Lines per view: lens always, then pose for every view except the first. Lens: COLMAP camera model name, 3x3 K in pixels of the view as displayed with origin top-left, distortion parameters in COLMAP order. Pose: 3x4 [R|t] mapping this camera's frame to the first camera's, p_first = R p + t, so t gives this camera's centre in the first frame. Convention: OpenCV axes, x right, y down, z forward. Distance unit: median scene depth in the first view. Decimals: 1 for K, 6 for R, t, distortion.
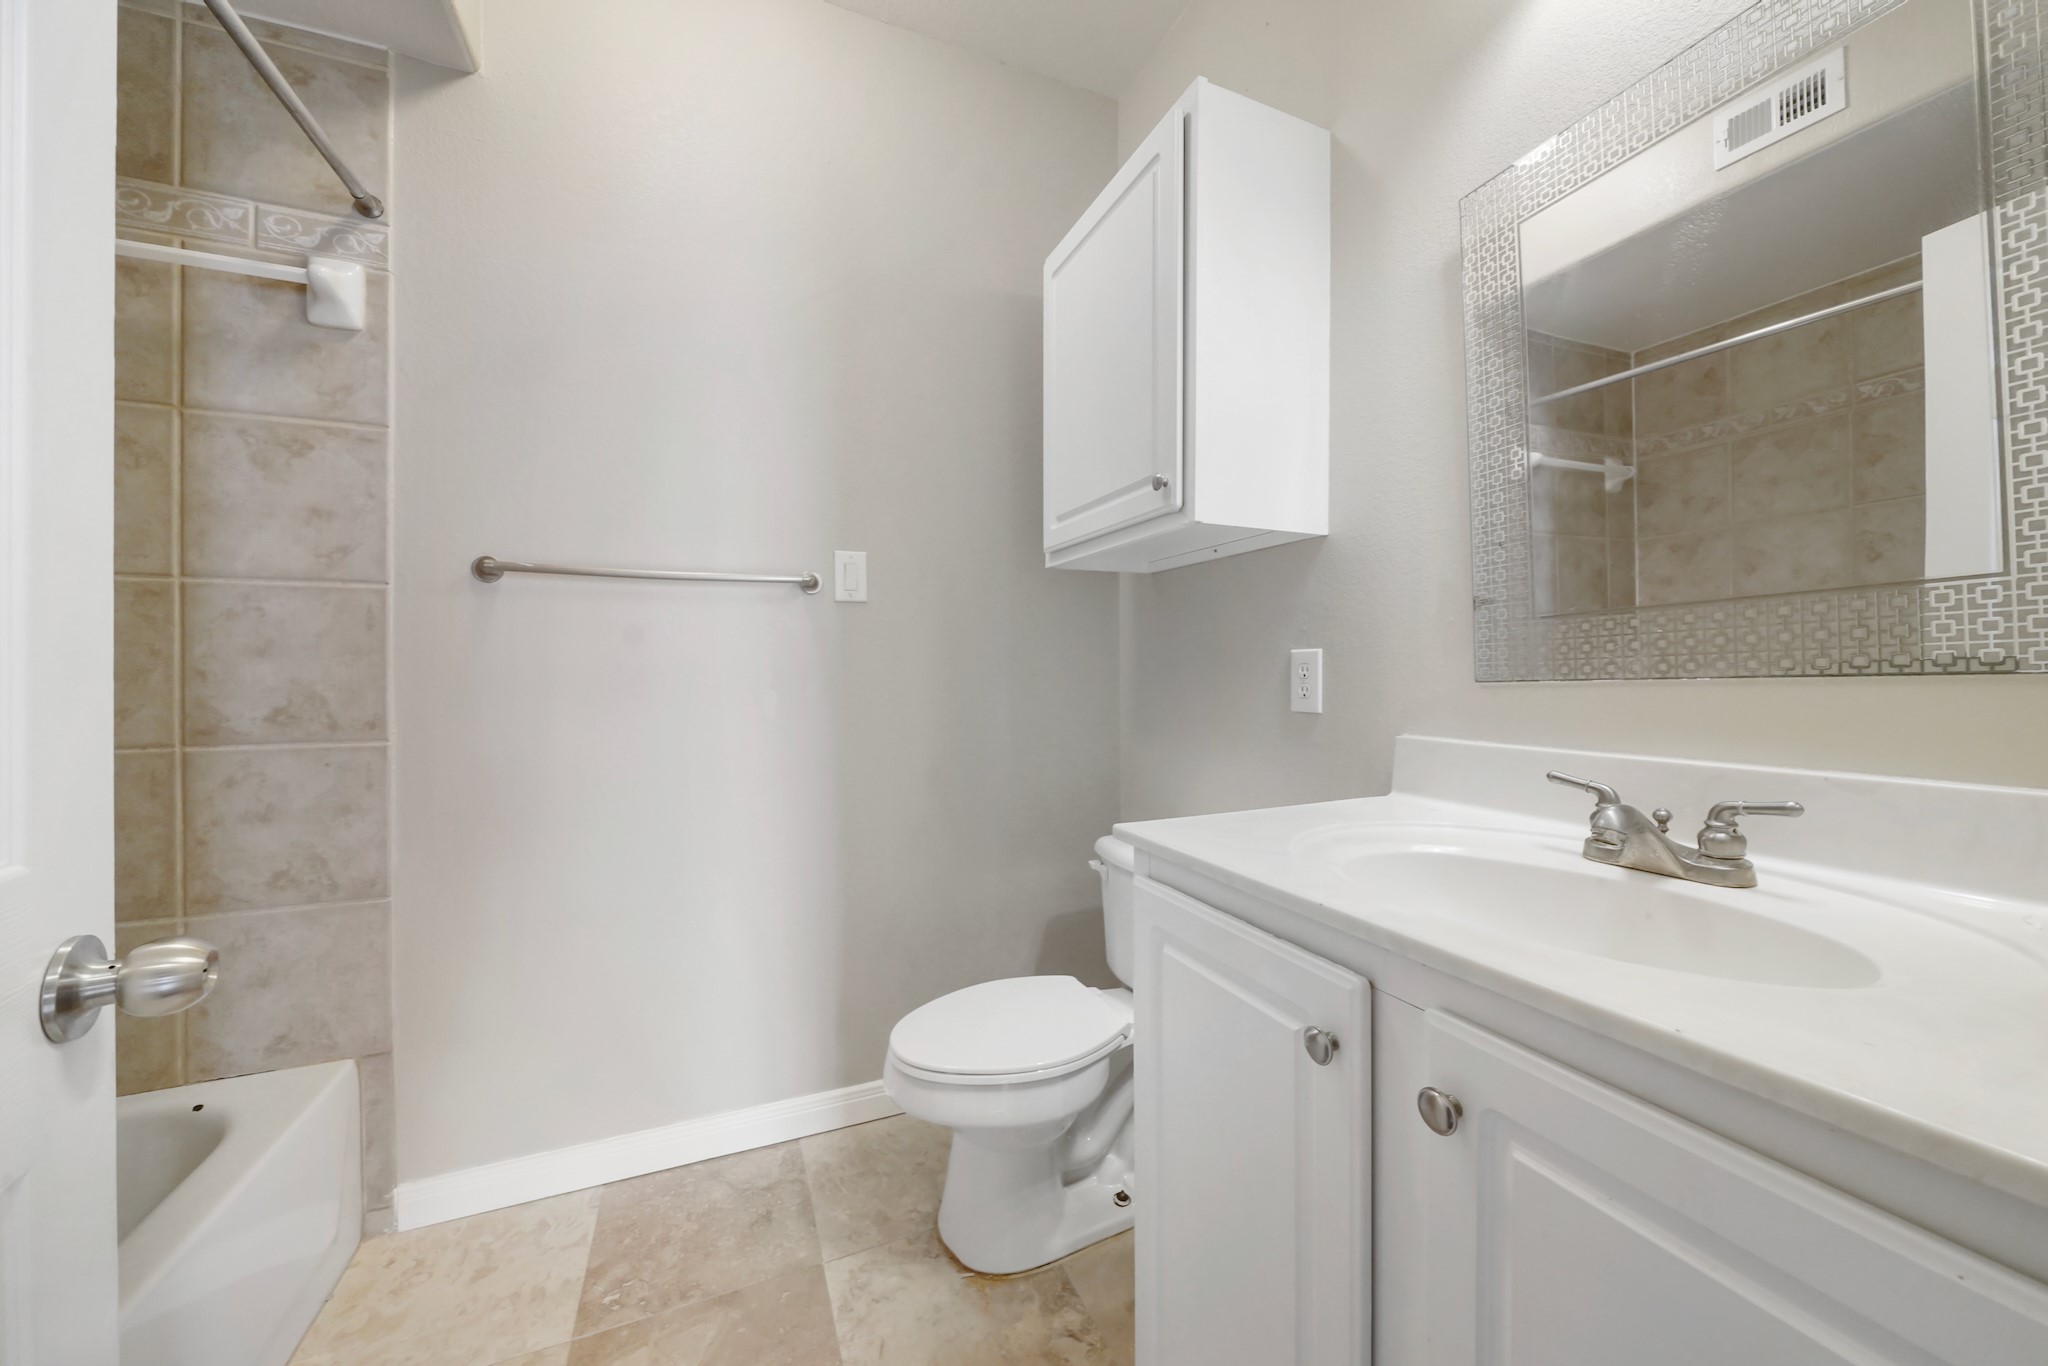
lens RADIAL K [[715.7, 0, 995.7], [0, 715.7, 654.6], [0, 0, 1]] dist [-0.002745, -0.000117]
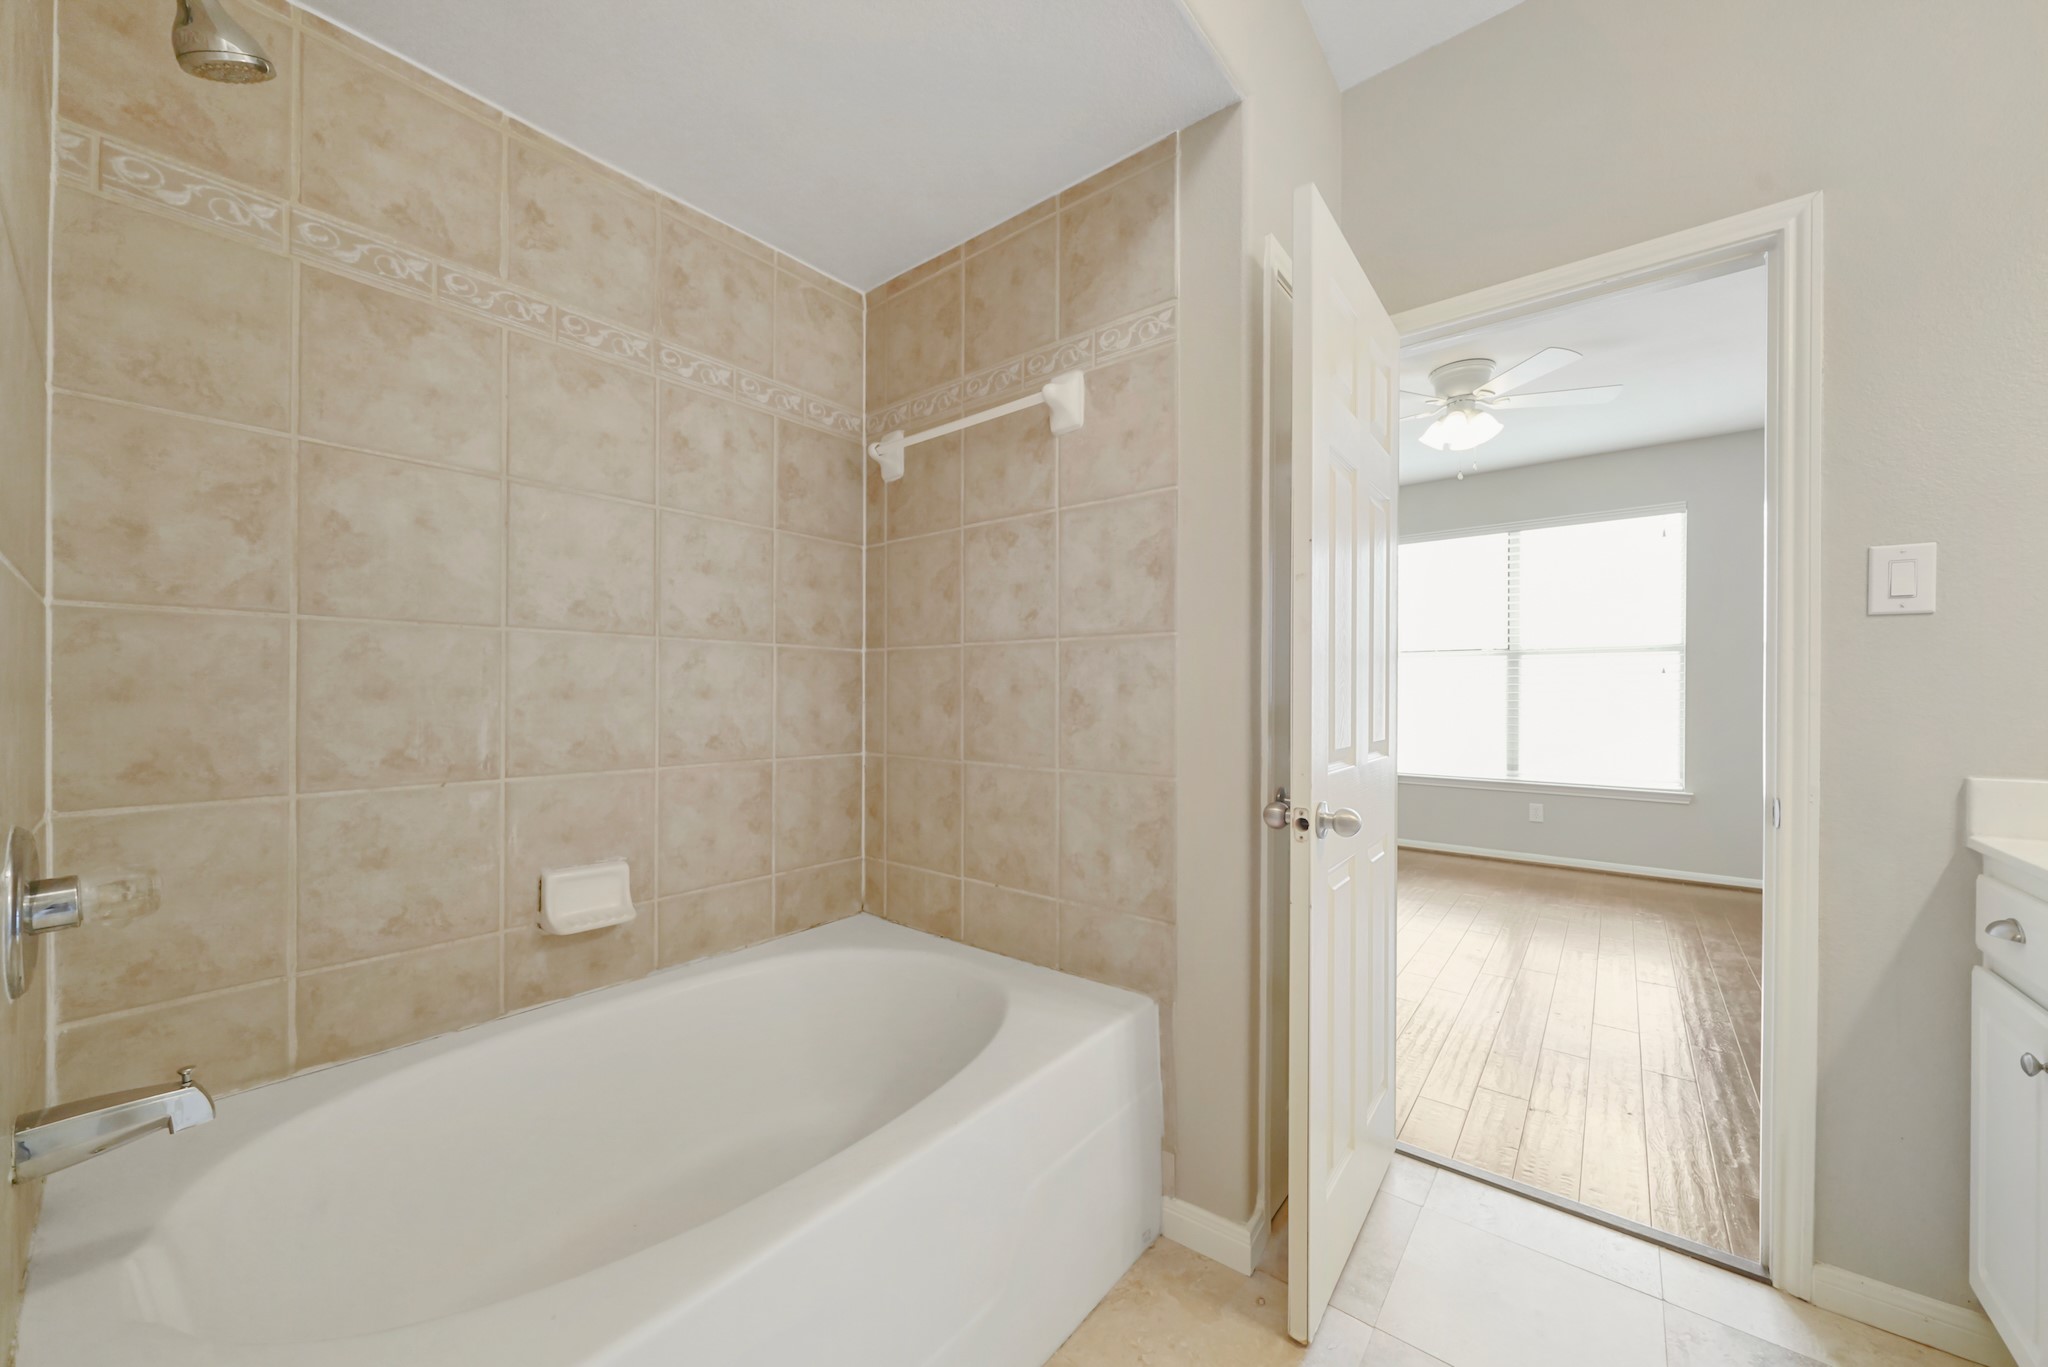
lens RADIAL K [[715.7, 0, 1025.9], [0, 715.7, 693.1], [0, 0, 1]] dist [-0.002745, -0.000117]
pose [[0.882826, 0.002354, 0.469695, -0.638855], [0.000525, 0.999982, -0.005997, 0.001055], [-0.469701, 0.005541, 0.882808, -0.257235]]
